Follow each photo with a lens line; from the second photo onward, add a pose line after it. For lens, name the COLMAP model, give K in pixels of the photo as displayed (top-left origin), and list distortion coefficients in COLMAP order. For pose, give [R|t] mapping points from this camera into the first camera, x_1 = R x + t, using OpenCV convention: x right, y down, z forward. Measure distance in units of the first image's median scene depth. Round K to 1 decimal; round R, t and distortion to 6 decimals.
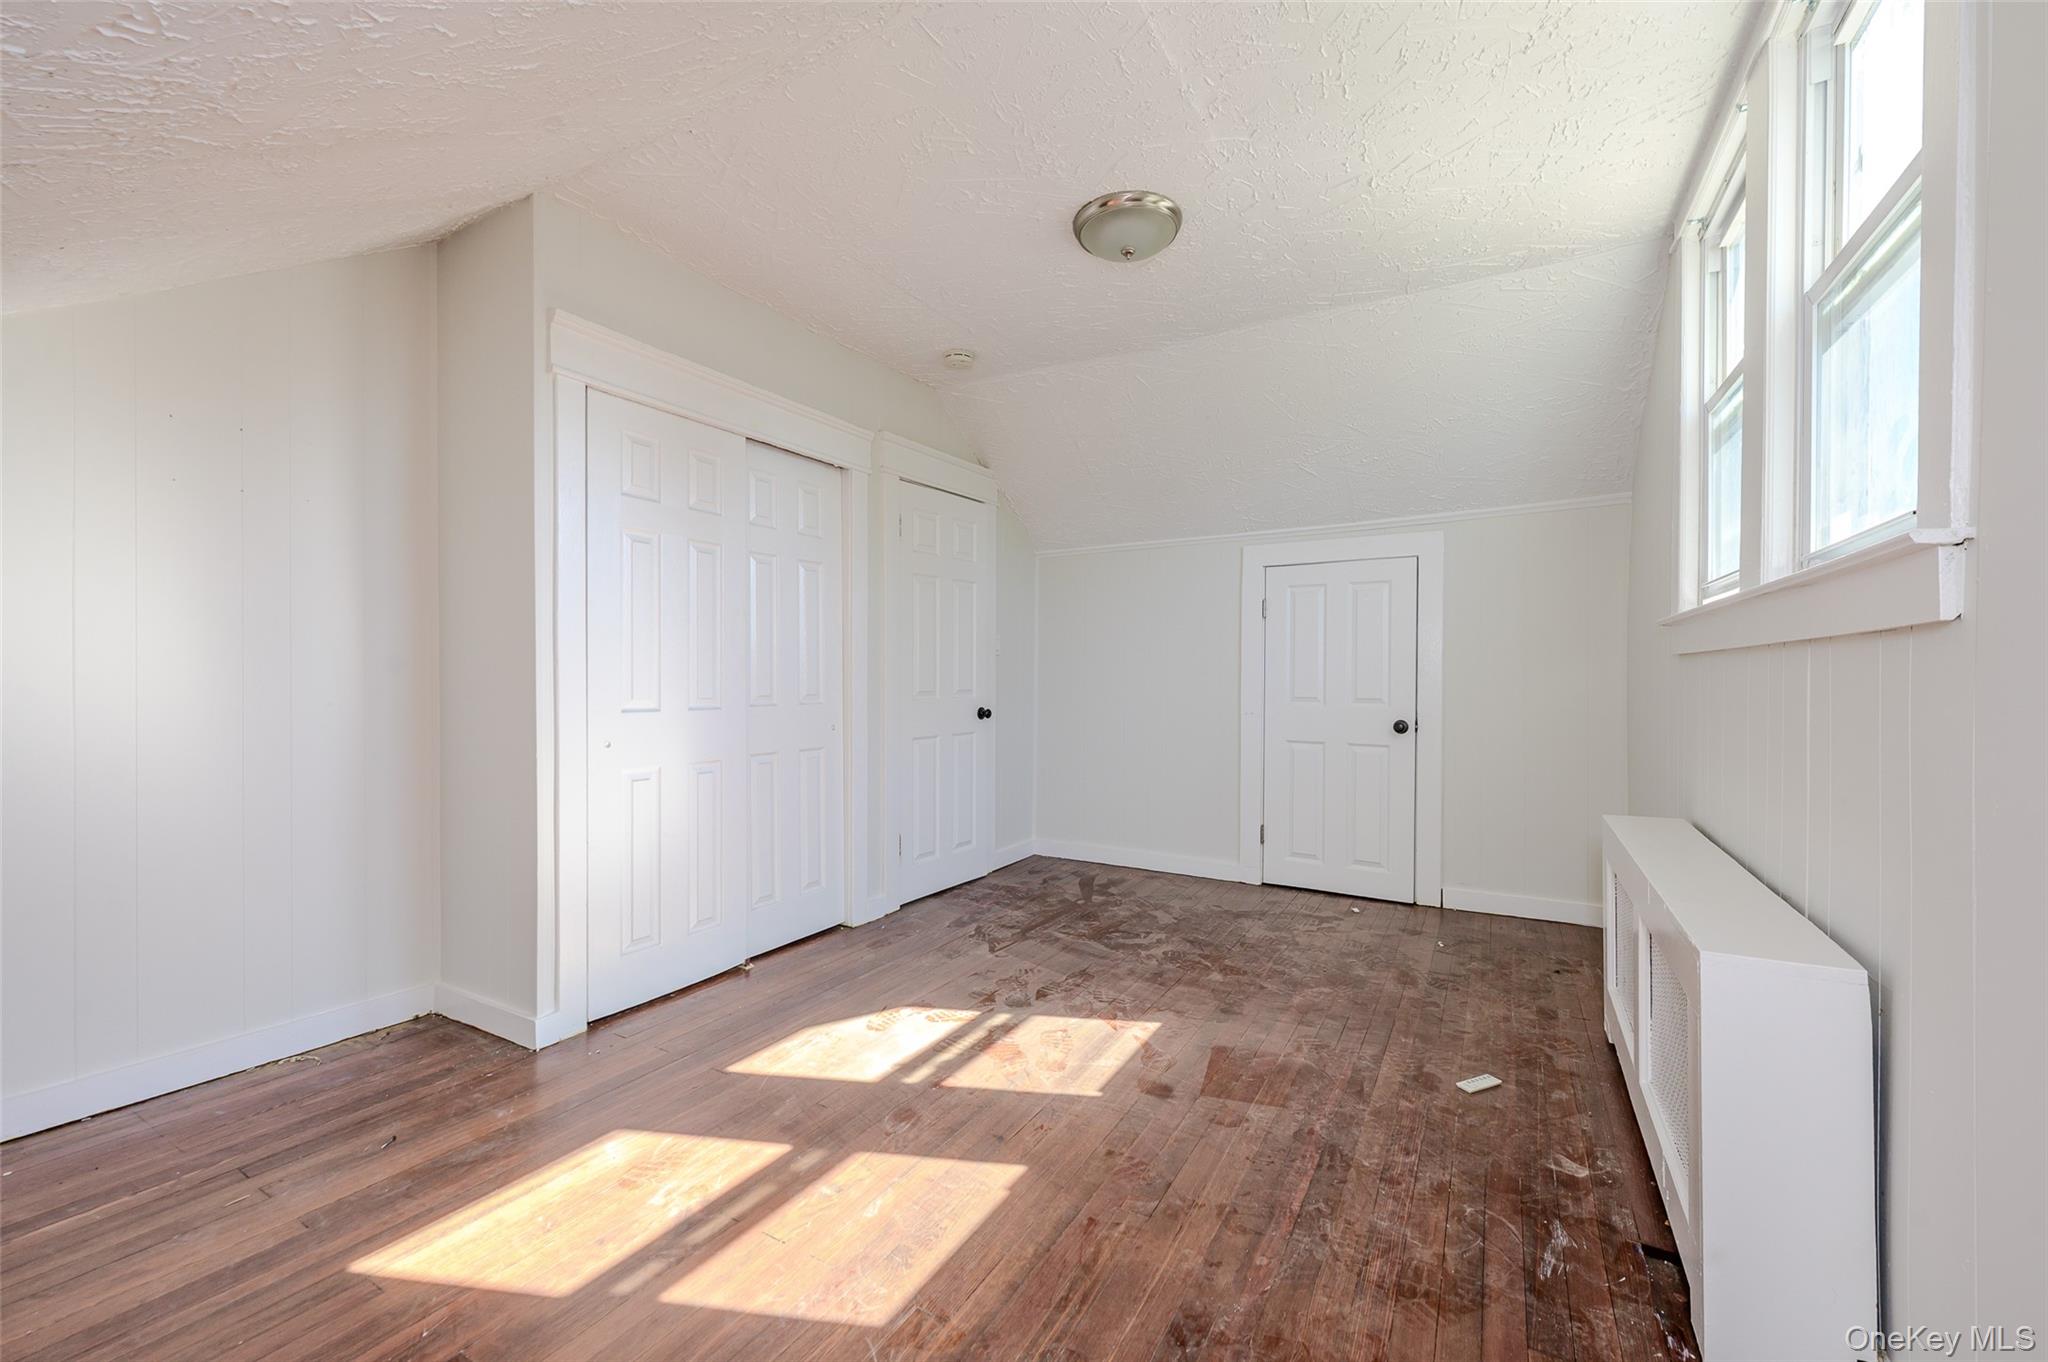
lens RADIAL K [[815.4, 0, 1024.1], [0, 815.4, 681.7], [0, 0, 1]] dist [0.001886, -0.000123]
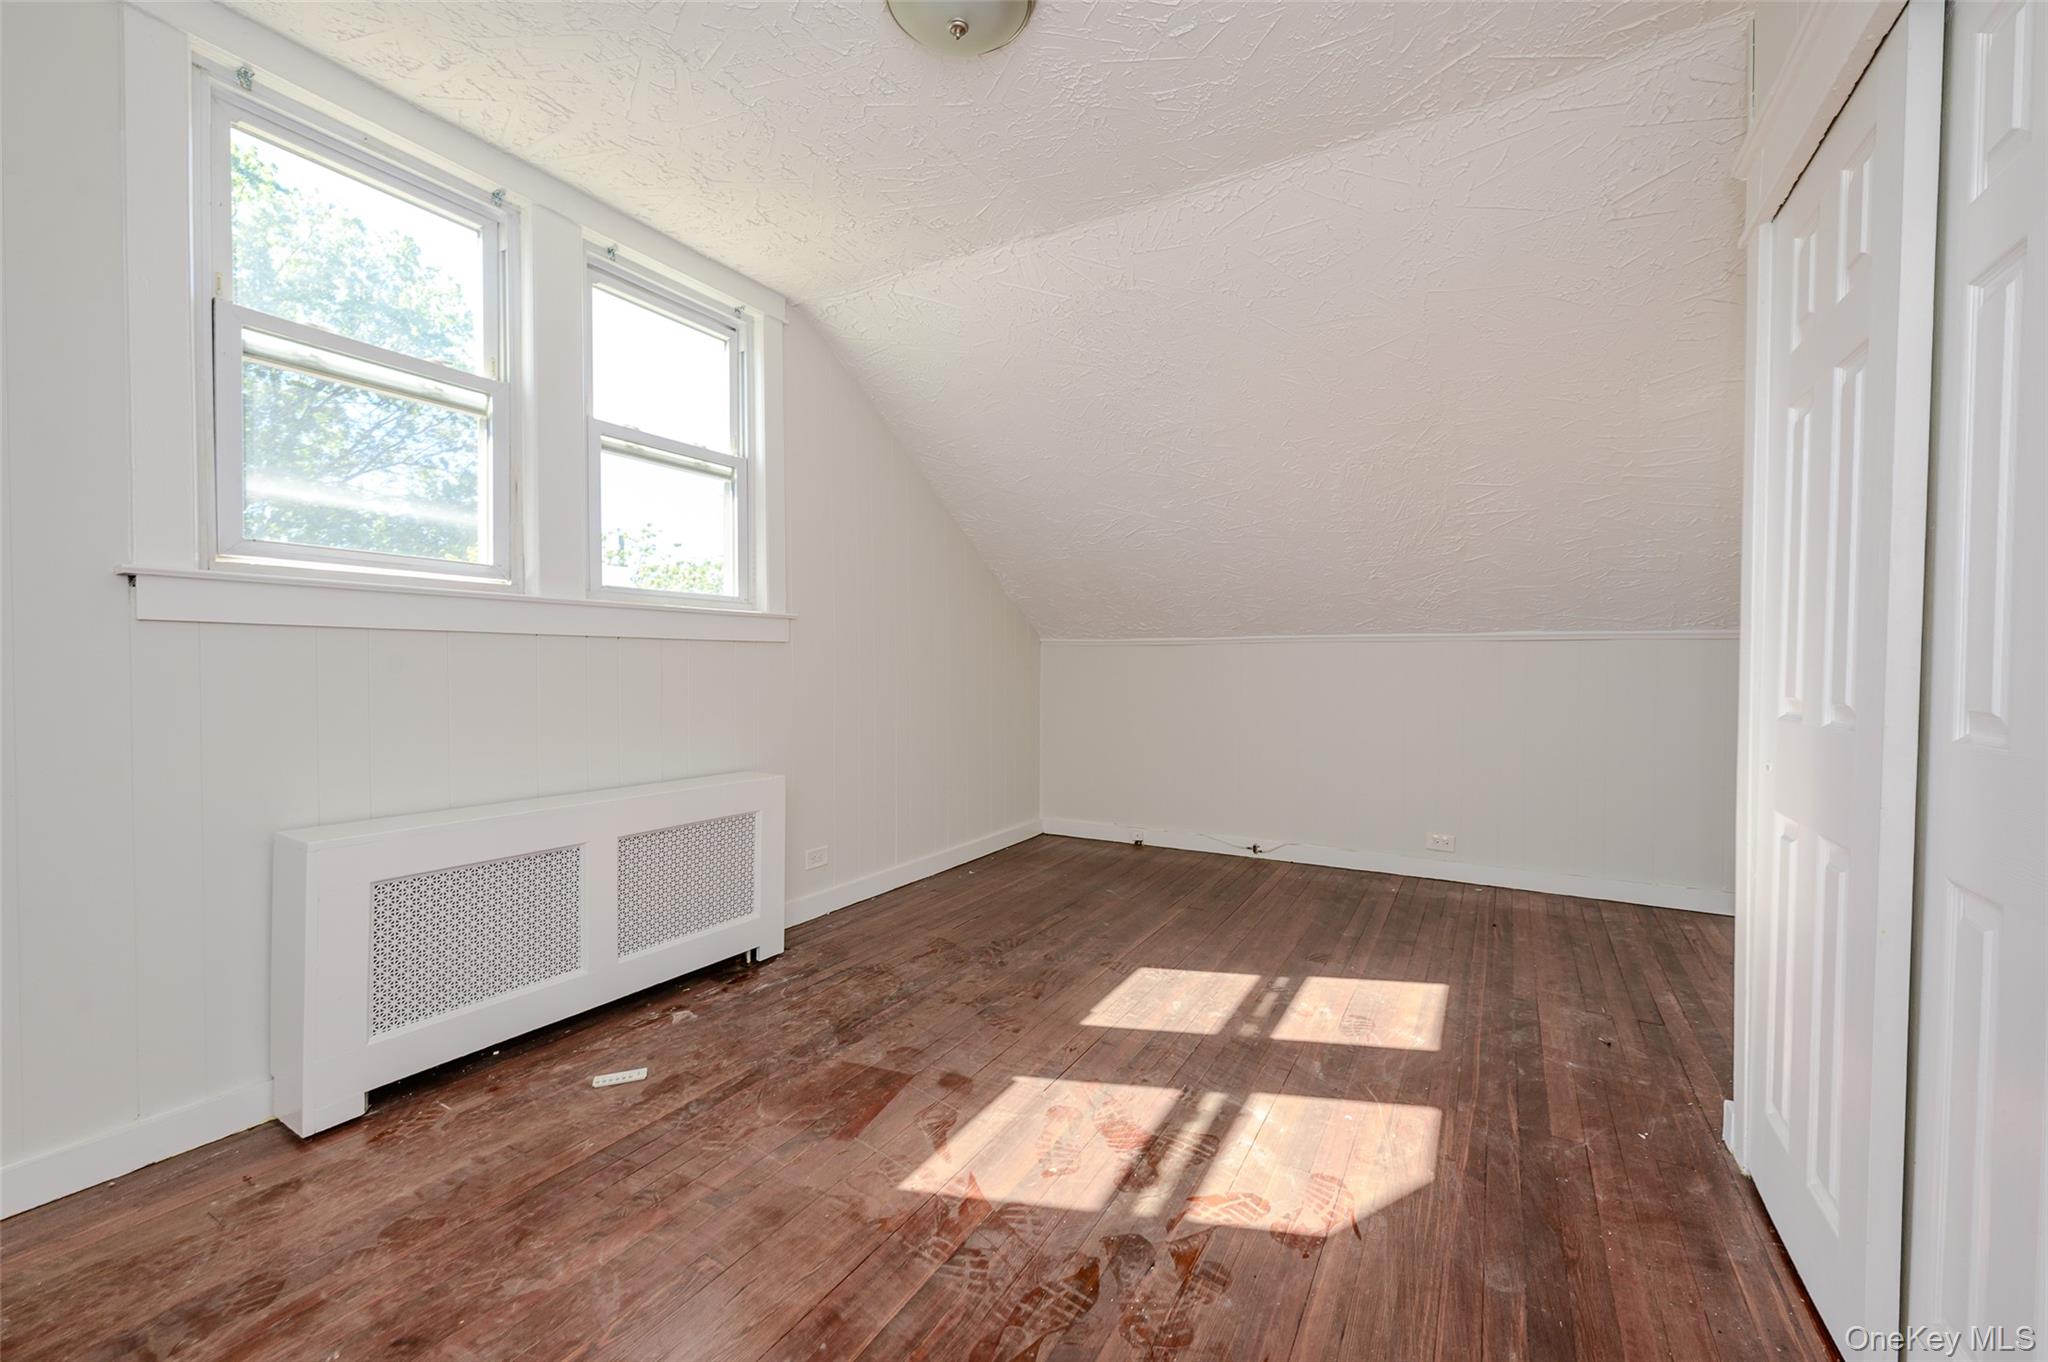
lens RADIAL K [[815.4, 0, 1024.3], [0, 815.4, 680.2], [0, 0, 1]] dist [0.001886, -0.000123]
pose [[-0.999986, -0.005241, 0.000339, 0.079580], [-0.005231, 0.999684, 0.024573, -0.003074], [-0.000468, 0.024571, -0.999698, 1.892029]]
